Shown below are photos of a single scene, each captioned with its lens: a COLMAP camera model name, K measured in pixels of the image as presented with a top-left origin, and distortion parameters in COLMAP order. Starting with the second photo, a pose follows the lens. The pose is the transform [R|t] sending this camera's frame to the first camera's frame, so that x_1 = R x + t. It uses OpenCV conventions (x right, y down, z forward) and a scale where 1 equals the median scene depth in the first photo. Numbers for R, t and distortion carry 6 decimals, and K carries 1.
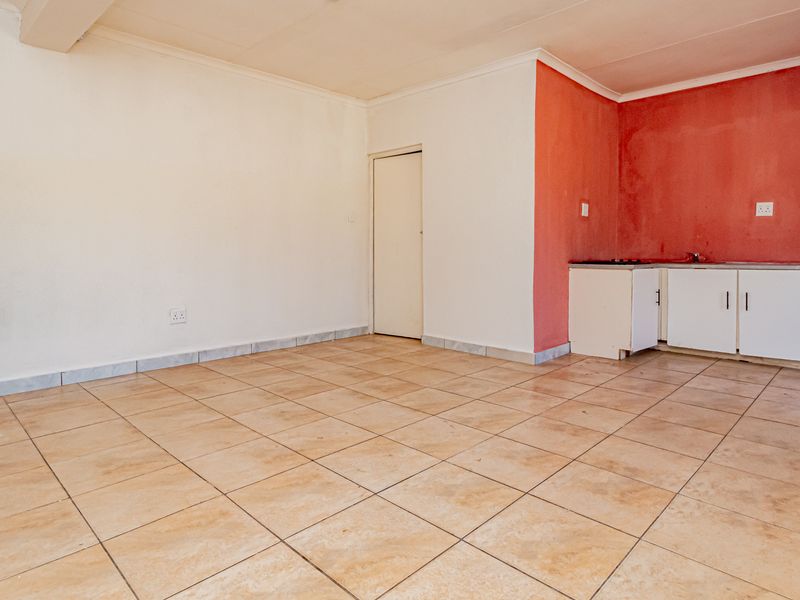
lens RADIAL K [[479.5, 0, 401.1], [0, 479.5, 301.8], [0, 0, 1]] dist [-0.004534, 0.000787]
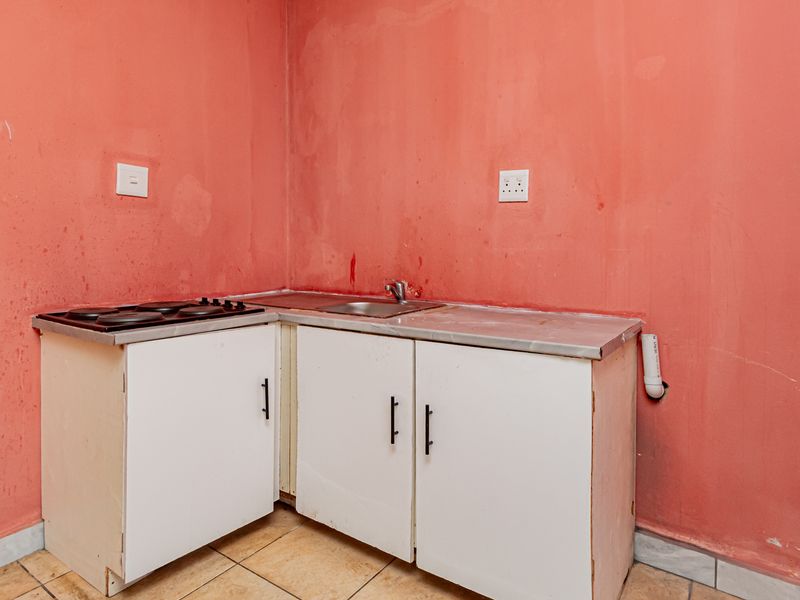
lens RADIAL K [[479.5, 0, 395.5], [0, 479.5, 298.0], [0, 0, 1]] dist [-0.004534, 0.000787]
pose [[0.986772, -0.012569, 0.161628, 0.532206], [0.011744, 0.999913, 0.006057, -0.087869], [-0.161690, -0.004079, 0.986833, 0.539454]]
